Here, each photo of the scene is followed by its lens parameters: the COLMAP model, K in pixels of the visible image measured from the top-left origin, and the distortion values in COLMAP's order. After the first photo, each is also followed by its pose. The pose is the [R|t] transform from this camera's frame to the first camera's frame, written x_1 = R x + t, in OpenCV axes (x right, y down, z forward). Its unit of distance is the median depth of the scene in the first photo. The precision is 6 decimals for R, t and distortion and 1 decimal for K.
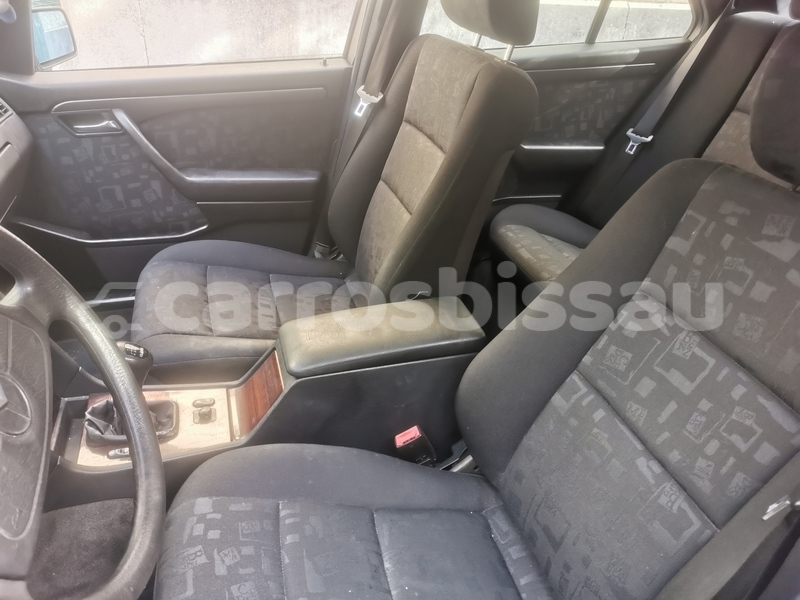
lens RADIAL K [[611.9, 0, 401.4], [0, 611.9, 301.0], [0, 0, 1]] dist [0.043657, -0.043008]
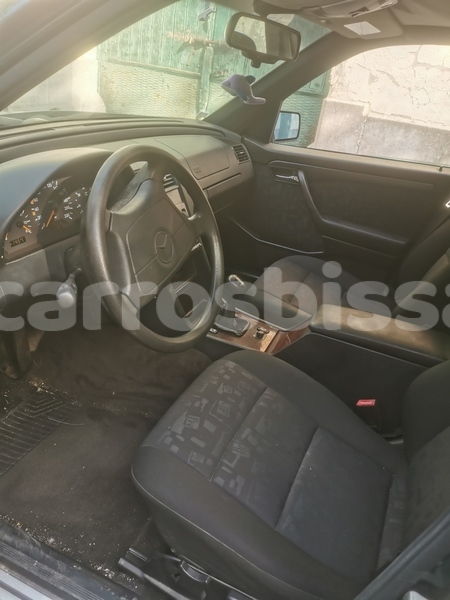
lens RADIAL K [[458.9, 0, 225.5], [0, 458.9, 304.0], [0, 0, 1]] dist [0.043657, -0.043008]
pose [[0.768223, 0.345743, -0.538791, 0.278851], [-0.398747, 0.916847, 0.019797, 0.123385], [0.500833, 0.199633, 0.842207, -0.150140]]
